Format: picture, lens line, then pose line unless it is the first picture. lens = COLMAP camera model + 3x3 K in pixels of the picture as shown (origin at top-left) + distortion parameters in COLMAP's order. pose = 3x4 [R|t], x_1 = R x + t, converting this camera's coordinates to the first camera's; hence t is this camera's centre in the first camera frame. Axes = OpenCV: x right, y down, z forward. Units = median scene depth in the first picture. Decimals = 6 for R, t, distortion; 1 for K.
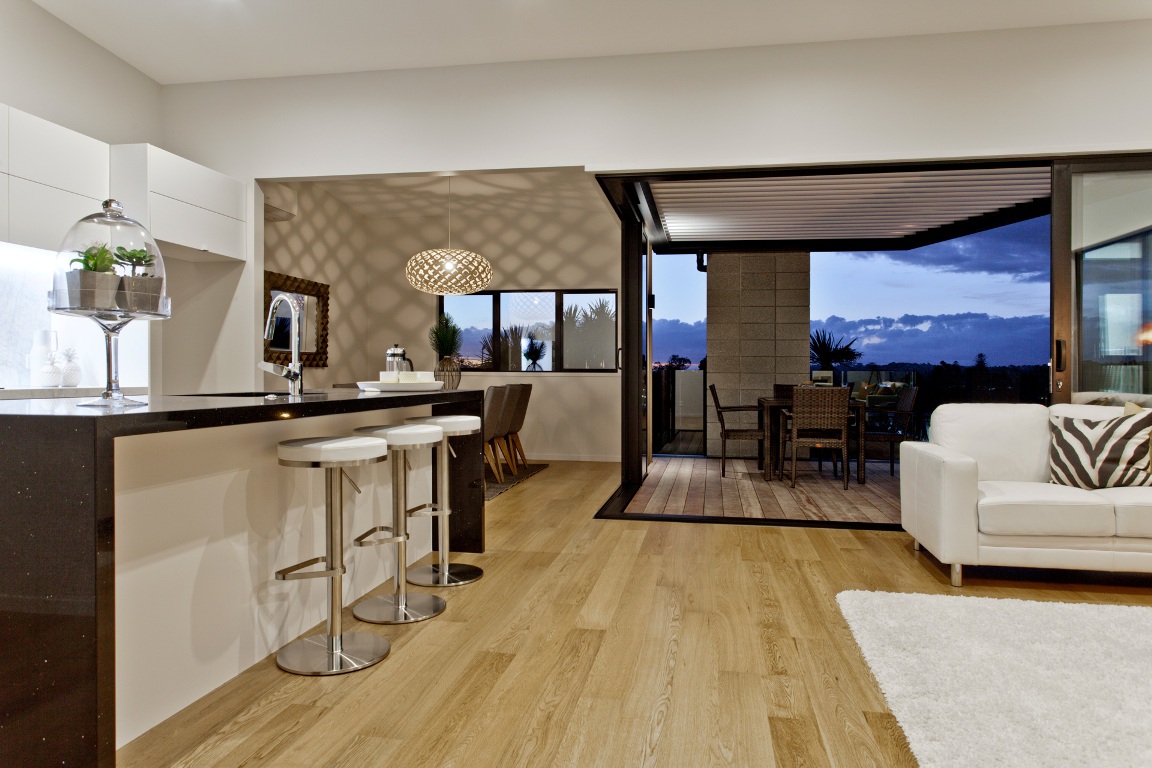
lens RADIAL K [[750.3, 0, 576.0], [0, 750.3, 384.0], [0, 0, 1]] dist [0.002115, 0.000669]
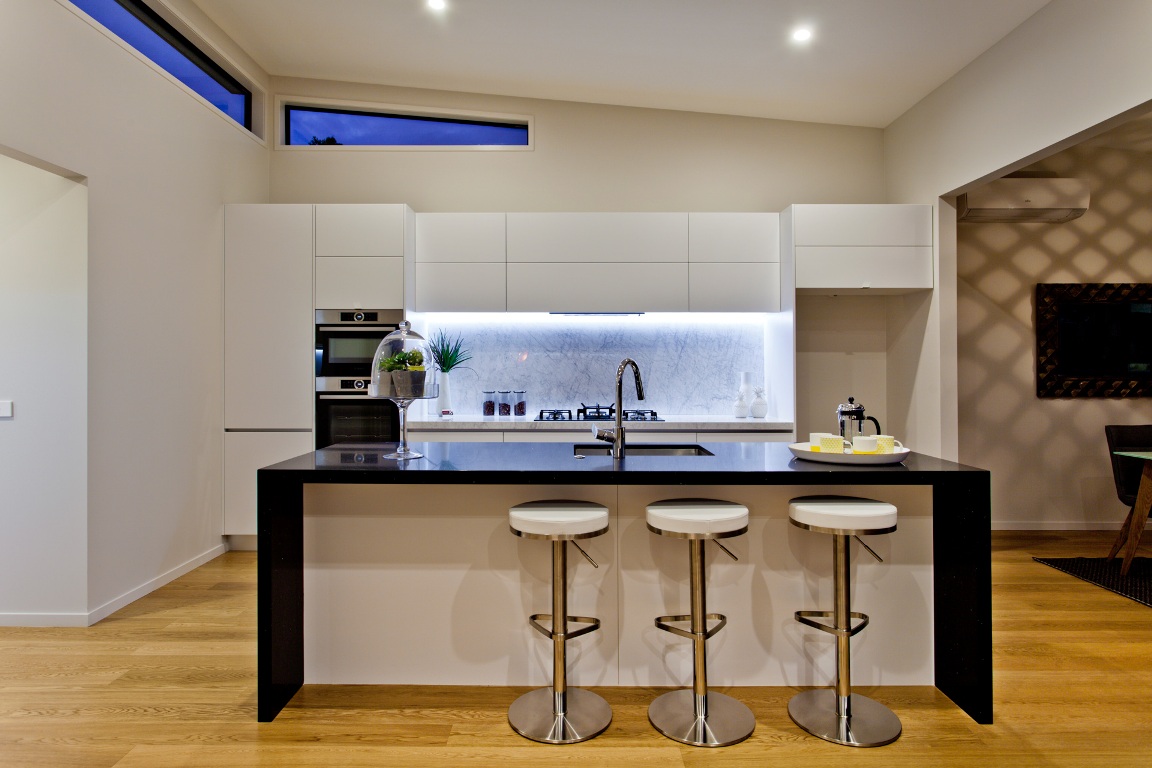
lens RADIAL K [[671.8, 0, 575.1], [0, 671.8, 364.6], [0, 0, 1]] dist [0.002590, 0.000103]
pose [[0.162361, -0.008620, -0.986694, 0.561376], [-0.007809, 0.999919, -0.010020, -0.107404], [0.986700, 0.009332, 0.162281, 0.801122]]
